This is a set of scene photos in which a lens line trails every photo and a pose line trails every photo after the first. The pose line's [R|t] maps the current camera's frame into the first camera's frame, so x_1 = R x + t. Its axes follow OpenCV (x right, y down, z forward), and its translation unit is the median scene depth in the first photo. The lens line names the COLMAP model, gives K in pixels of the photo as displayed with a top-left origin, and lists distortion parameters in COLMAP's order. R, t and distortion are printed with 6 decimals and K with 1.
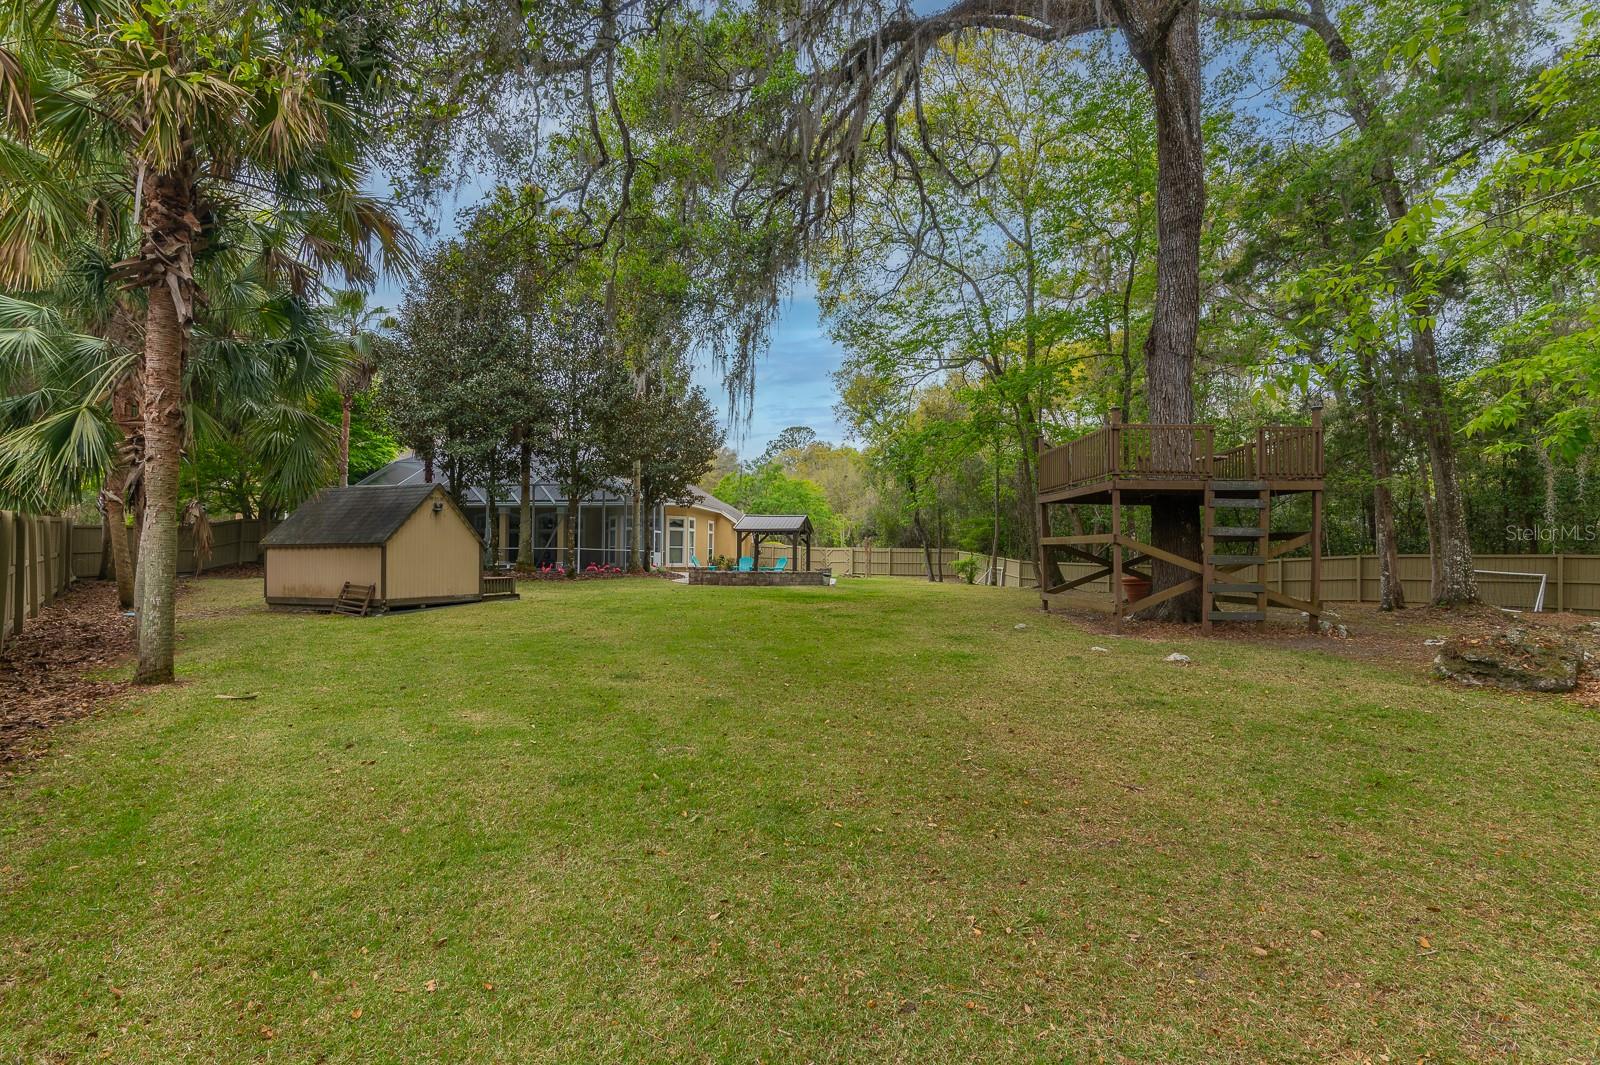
lens RADIAL K [[717.7, 0, 795.3], [0, 717.7, 542.4], [0, 0, 1]] dist [0.017405, -0.000396]
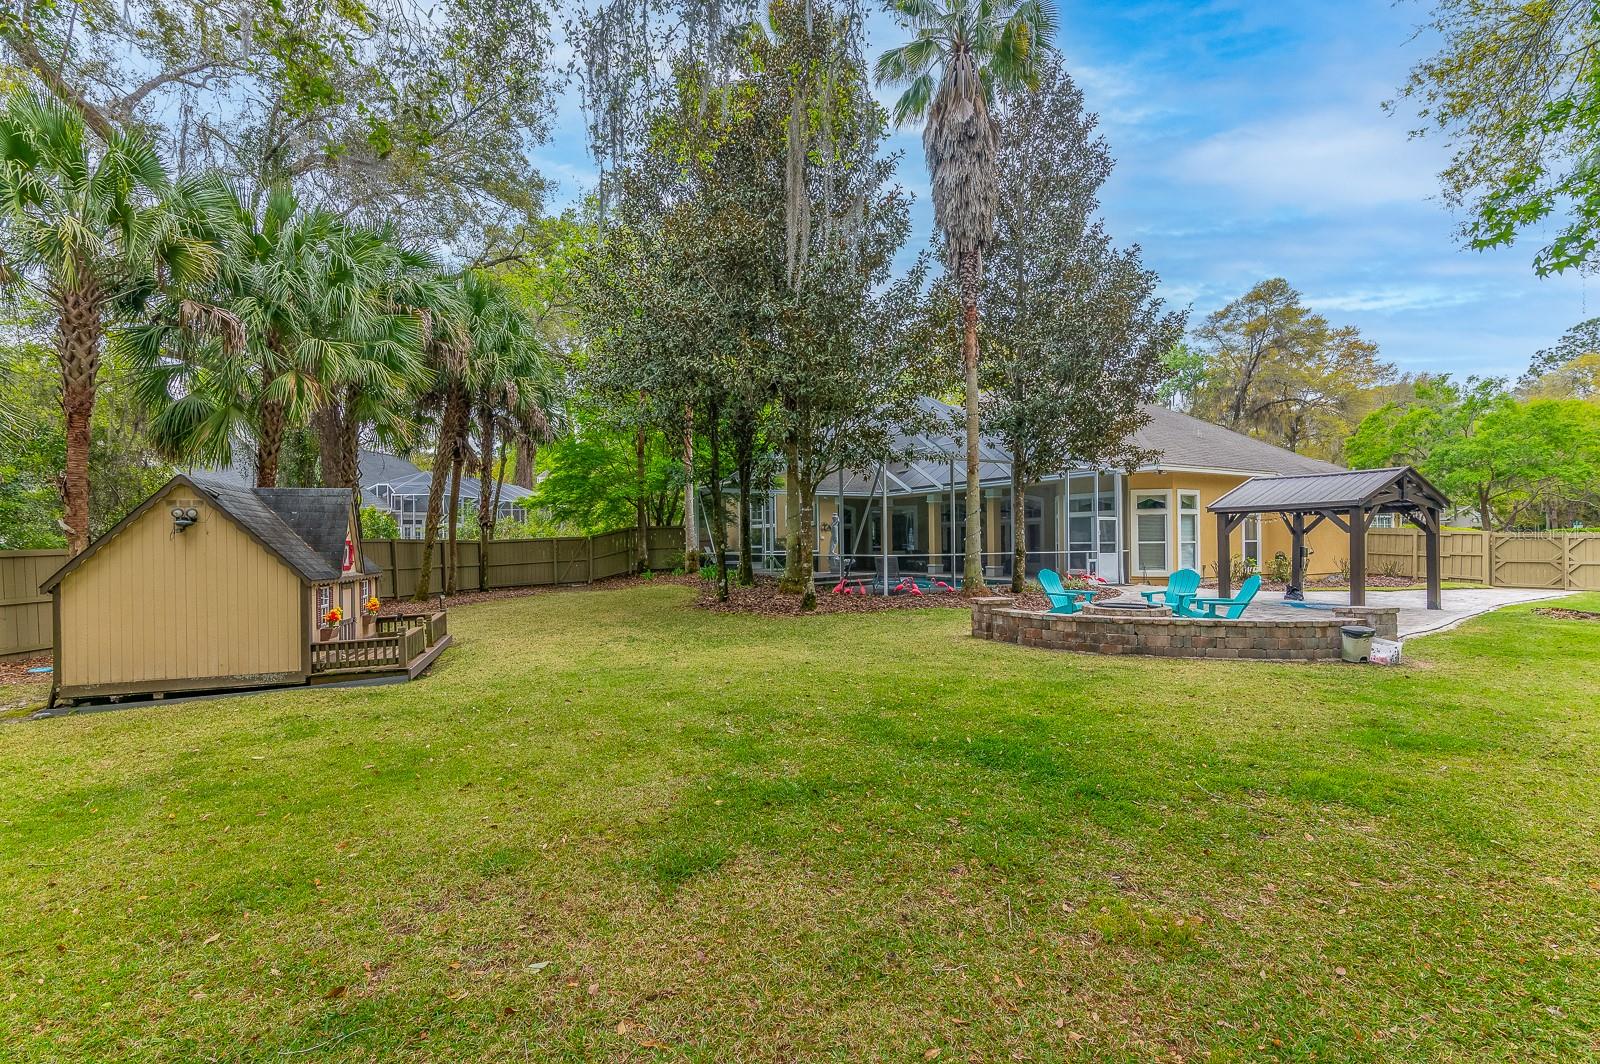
lens RADIAL K [[717.7, 0, 804.5], [0, 717.7, 543.0], [0, 0, 1]] dist [0.017405, -0.000396]
pose [[0.653541, -0.017863, -0.756680, 0.094239], [0.034329, 0.999392, 0.006057, -0.006425], [0.756112, -0.029935, 0.653757, 0.395296]]
